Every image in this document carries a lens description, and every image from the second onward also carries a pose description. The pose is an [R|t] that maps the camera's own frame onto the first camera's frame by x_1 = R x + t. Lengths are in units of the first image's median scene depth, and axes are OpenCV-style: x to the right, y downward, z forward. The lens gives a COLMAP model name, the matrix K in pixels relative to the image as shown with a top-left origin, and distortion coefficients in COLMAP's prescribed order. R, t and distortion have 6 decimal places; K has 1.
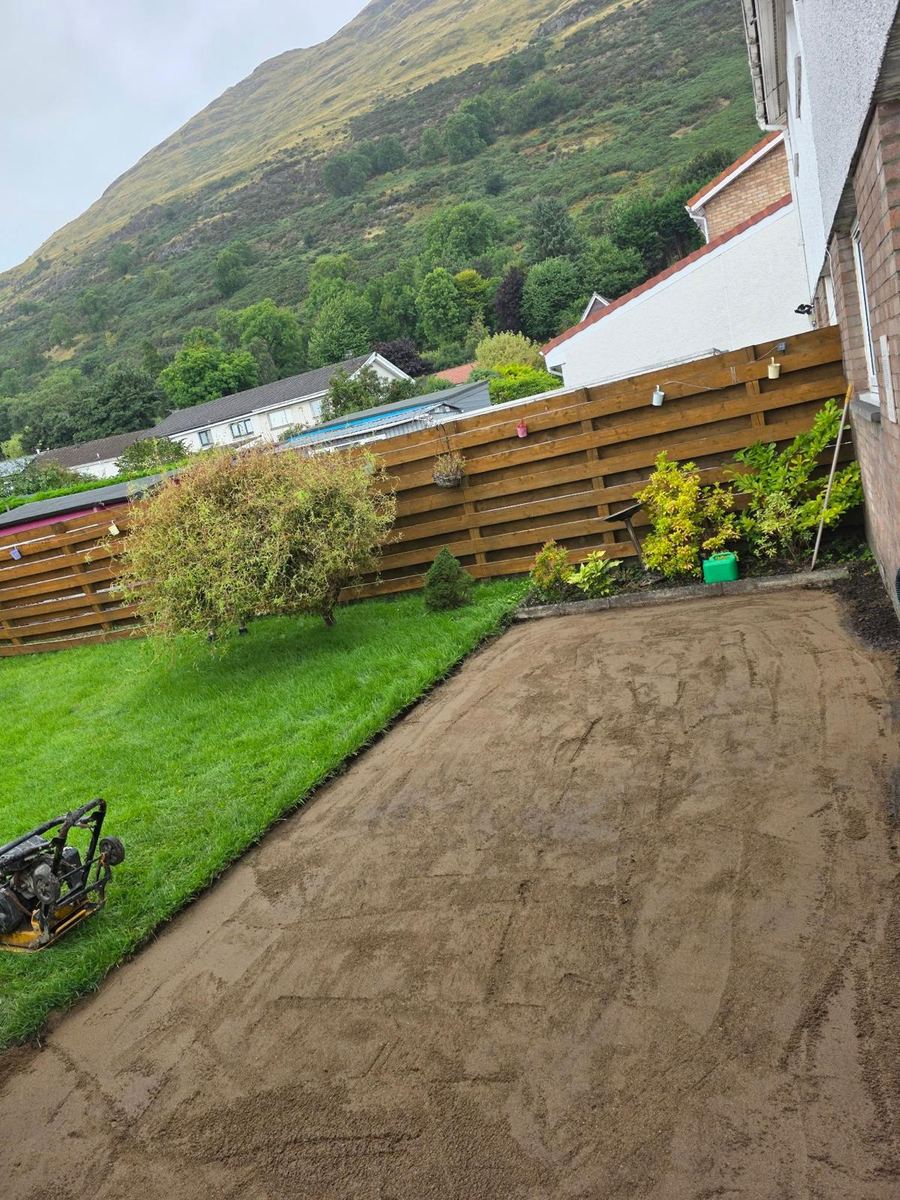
lens RADIAL K [[829.4, 0, 450.0], [0, 829.4, 600.0], [0, 0, 1]] dist [0.099667, -0.144755]
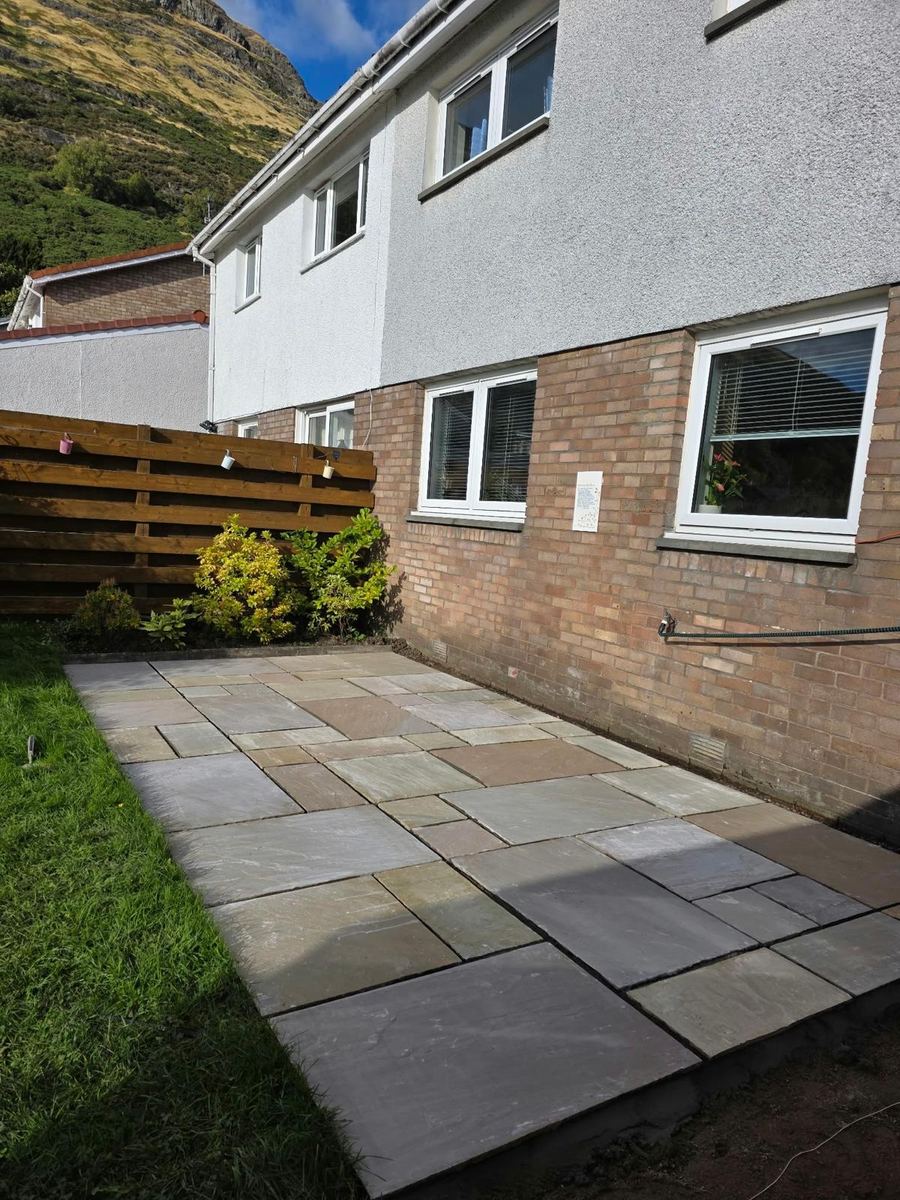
lens RADIAL K [[829.4, 0, 450.0], [0, 829.4, 600.0], [0, 0, 1]] dist [0.099667, -0.144755]
pose [[0.566220, 0.170060, 0.806520, -0.380378], [-0.062931, 0.984548, -0.163417, 0.068358], [-0.821848, 0.041775, 0.568173, 0.218610]]
